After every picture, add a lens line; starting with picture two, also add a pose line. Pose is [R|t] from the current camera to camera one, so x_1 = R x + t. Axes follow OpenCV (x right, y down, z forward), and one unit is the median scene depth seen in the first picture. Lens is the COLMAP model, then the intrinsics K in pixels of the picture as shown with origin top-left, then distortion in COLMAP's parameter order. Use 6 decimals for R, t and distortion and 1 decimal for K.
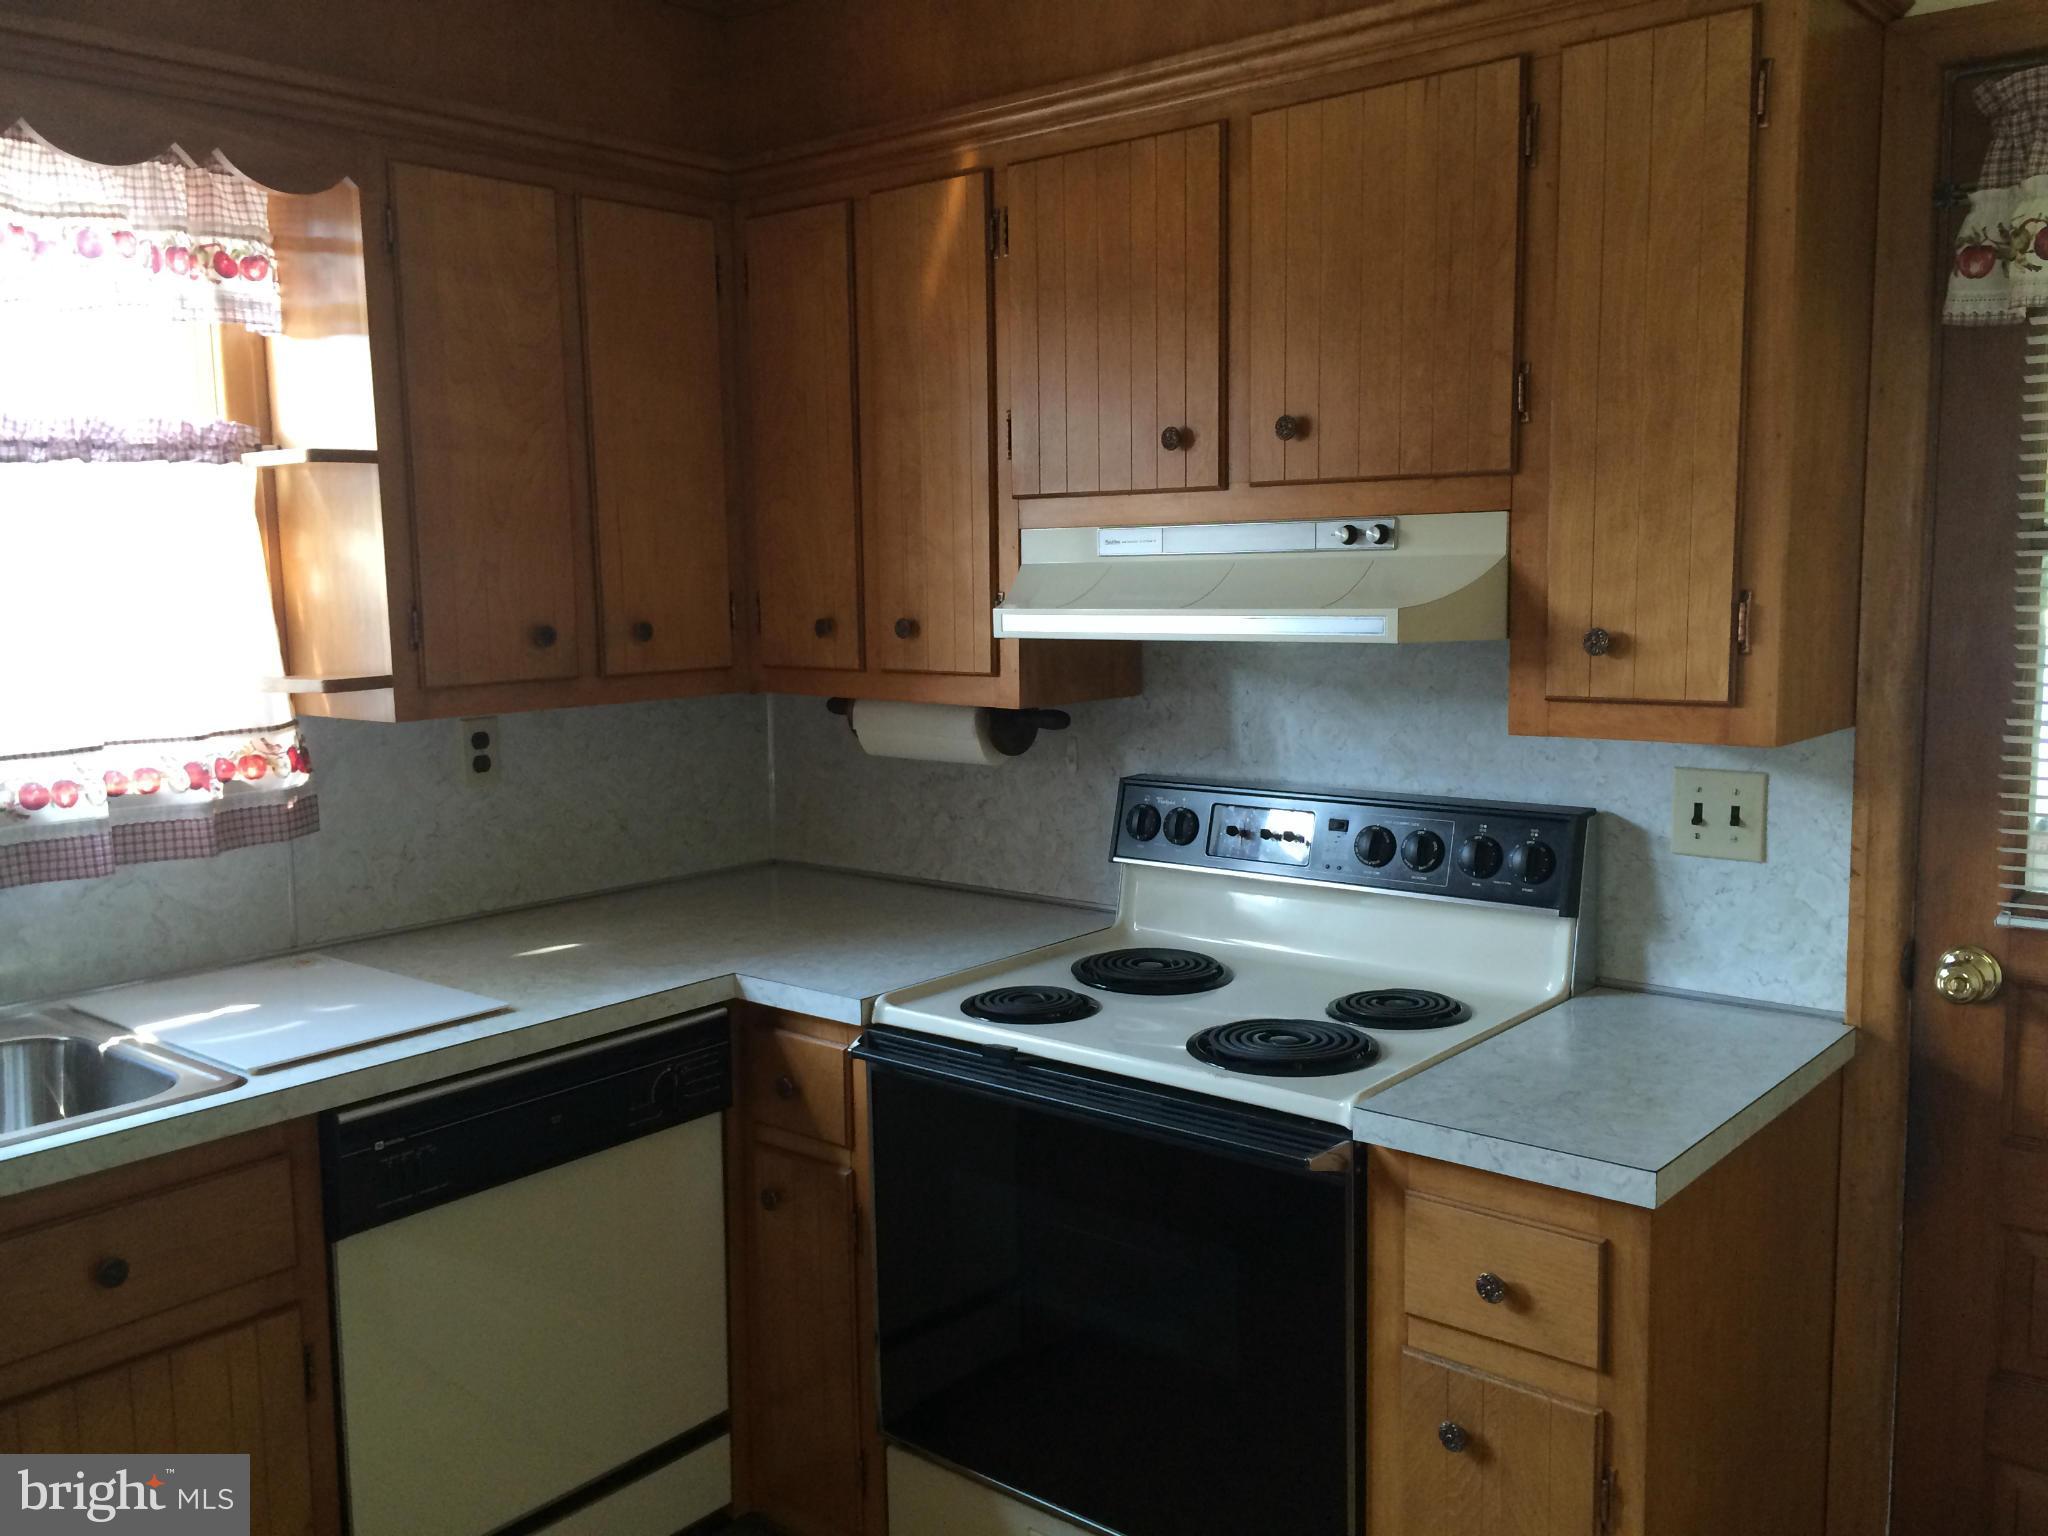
lens RADIAL K [[1757.7, 0, 1025.9], [0, 1757.7, 765.9], [0, 0, 1]] dist [0.109423, -0.141071]
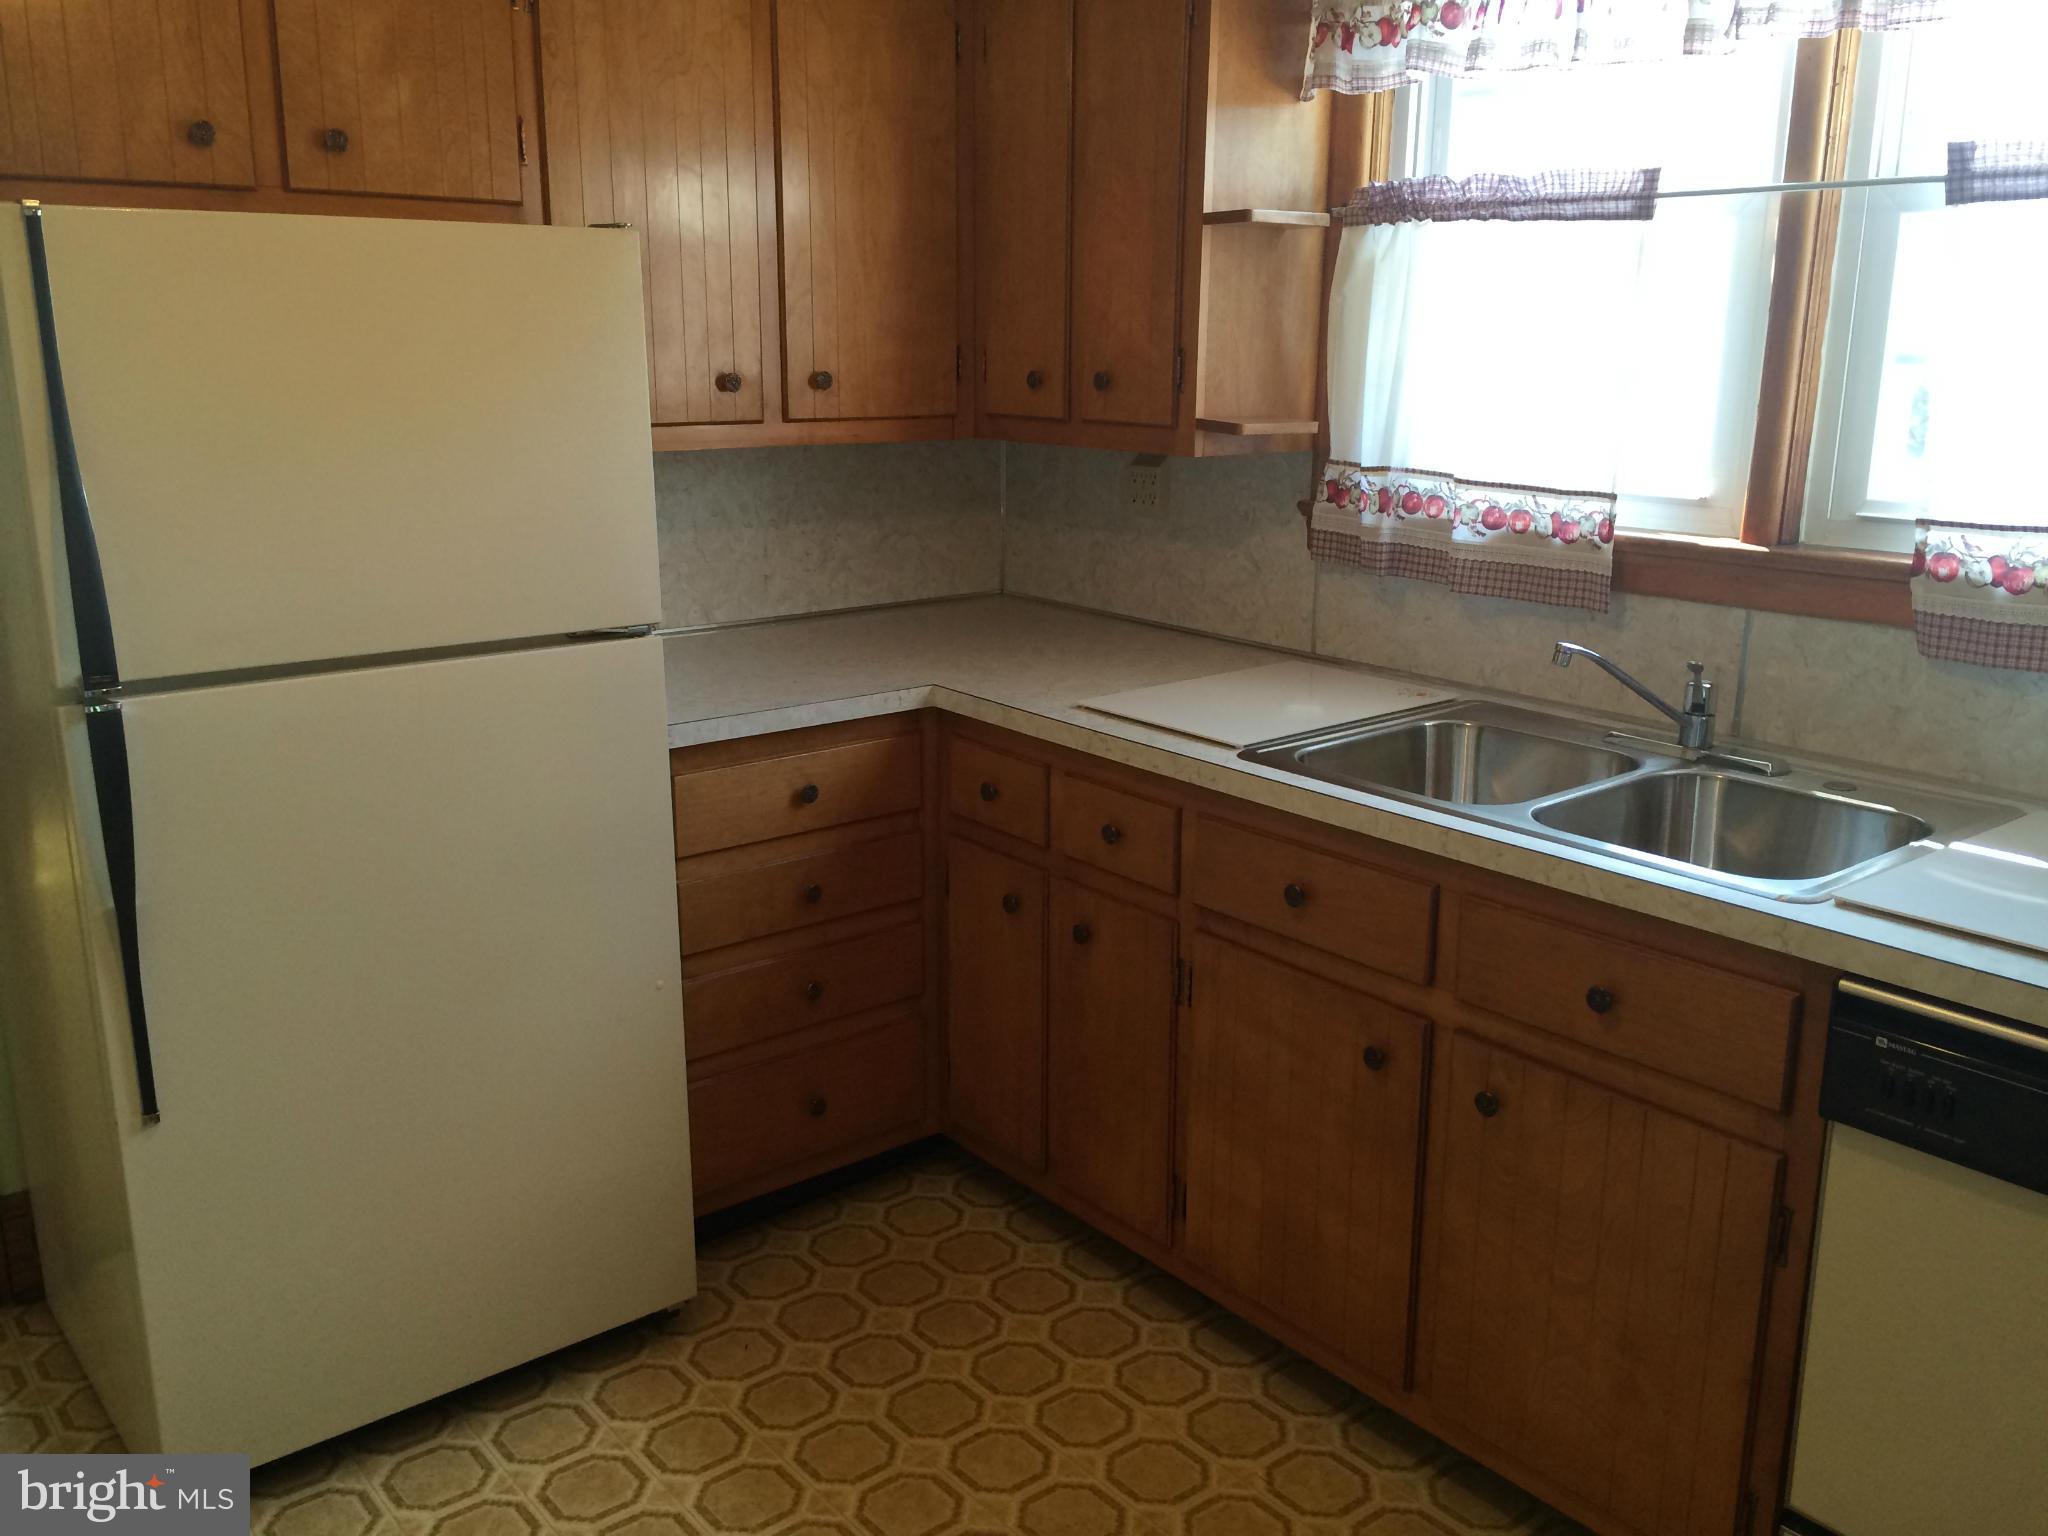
lens RADIAL K [[1757.7, 0, 1025.9], [0, 1757.7, 765.9], [0, 0, 1]] dist [0.109423, -0.141071]
pose [[-0.339887, 0.205120, -0.917825, 0.500012], [-0.080457, 0.966006, 0.245683, -0.076149], [0.937018, 0.157350, -0.311829, 0.909492]]
